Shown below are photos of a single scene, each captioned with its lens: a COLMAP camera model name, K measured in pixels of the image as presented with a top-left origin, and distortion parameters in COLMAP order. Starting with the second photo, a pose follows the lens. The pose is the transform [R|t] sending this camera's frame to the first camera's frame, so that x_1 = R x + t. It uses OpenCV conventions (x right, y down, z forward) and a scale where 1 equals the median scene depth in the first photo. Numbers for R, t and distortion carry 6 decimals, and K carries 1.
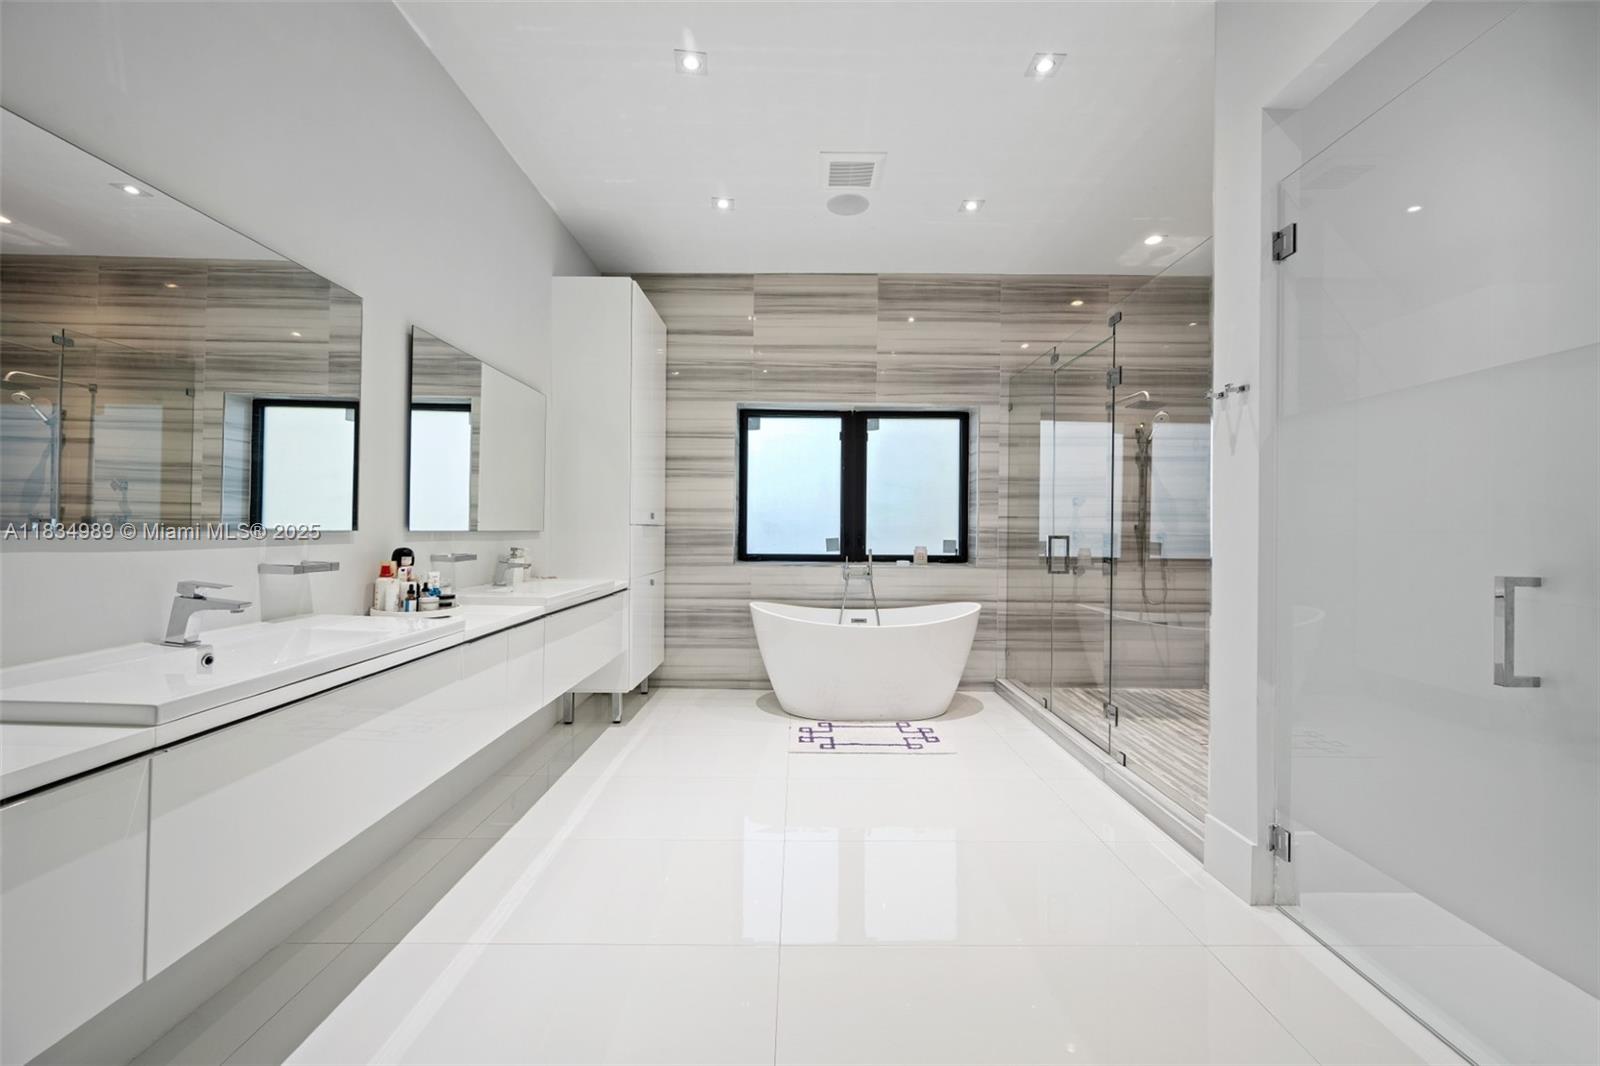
lens RADIAL K [[629.3, 0, 803.3], [0, 629.3, 542.1], [0, 0, 1]] dist [-0.008167, -0.000071]
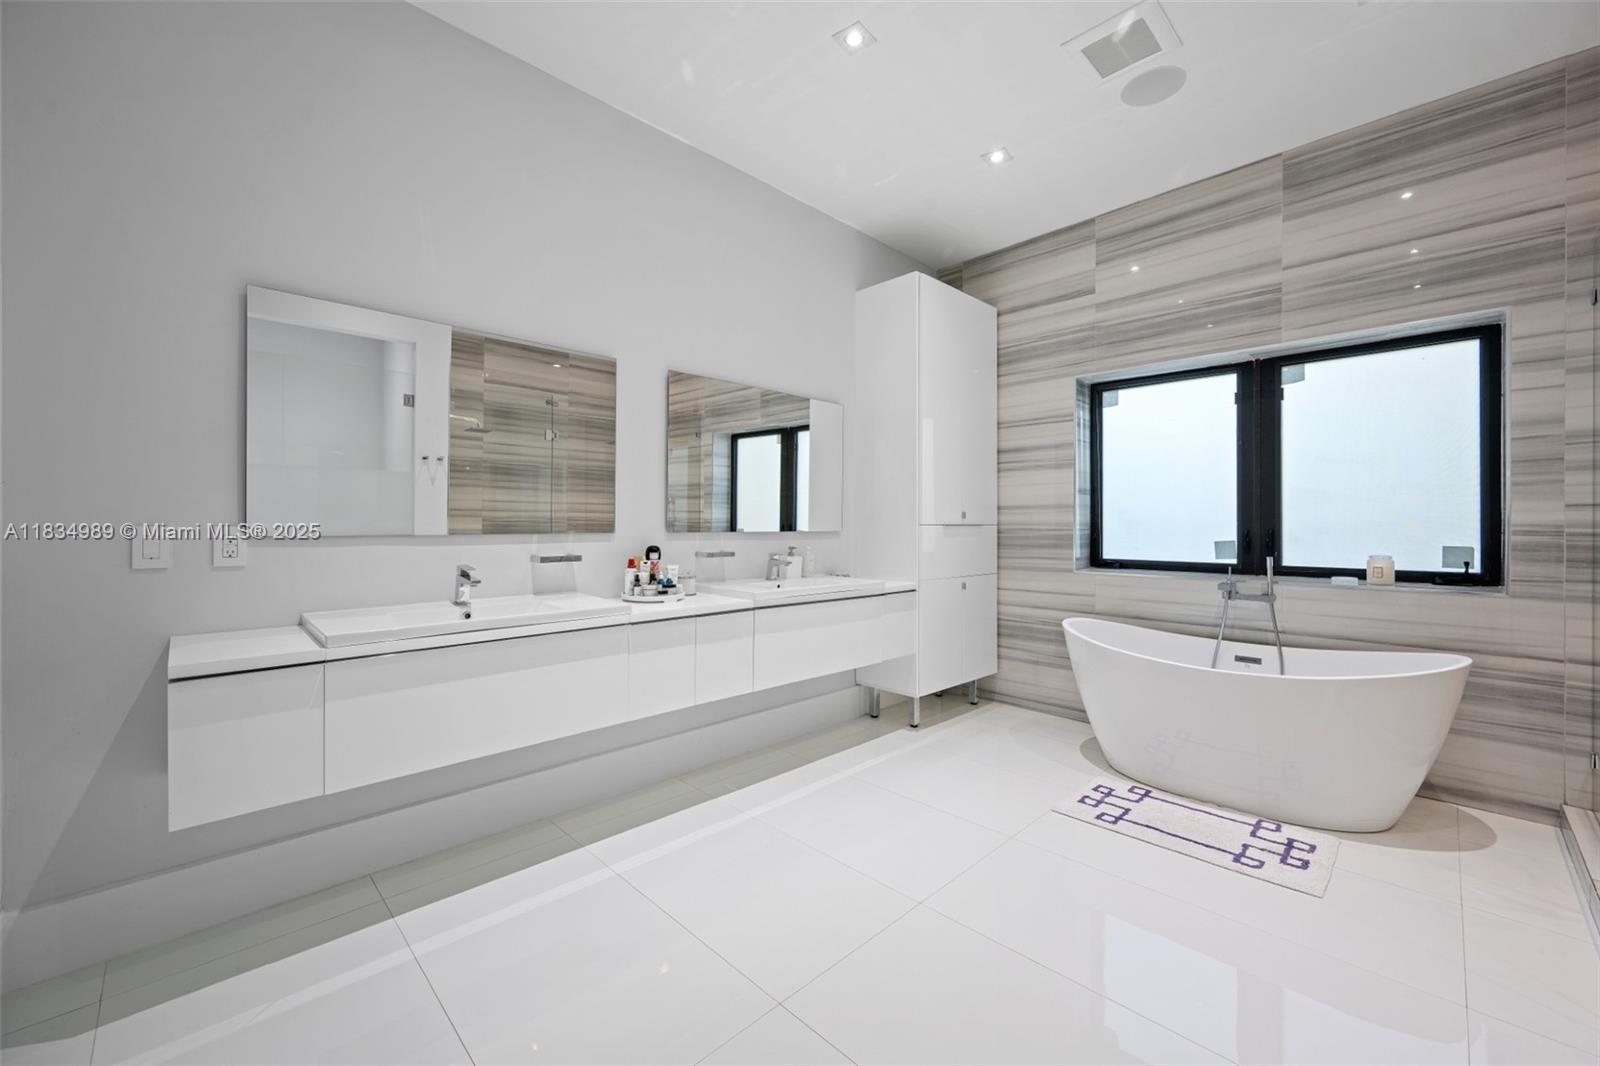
lens RADIAL K [[632.4, 0, 800.0], [0, 632.4, 533.0], [0, 0, 1]] dist [-0.002765, -0.000216]
pose [[0.696166, 0.003063, -0.717875, 0.240807], [-0.010812, 0.999922, -0.006218, -0.005780], [0.717800, 0.012090, 0.696145, 0.151932]]
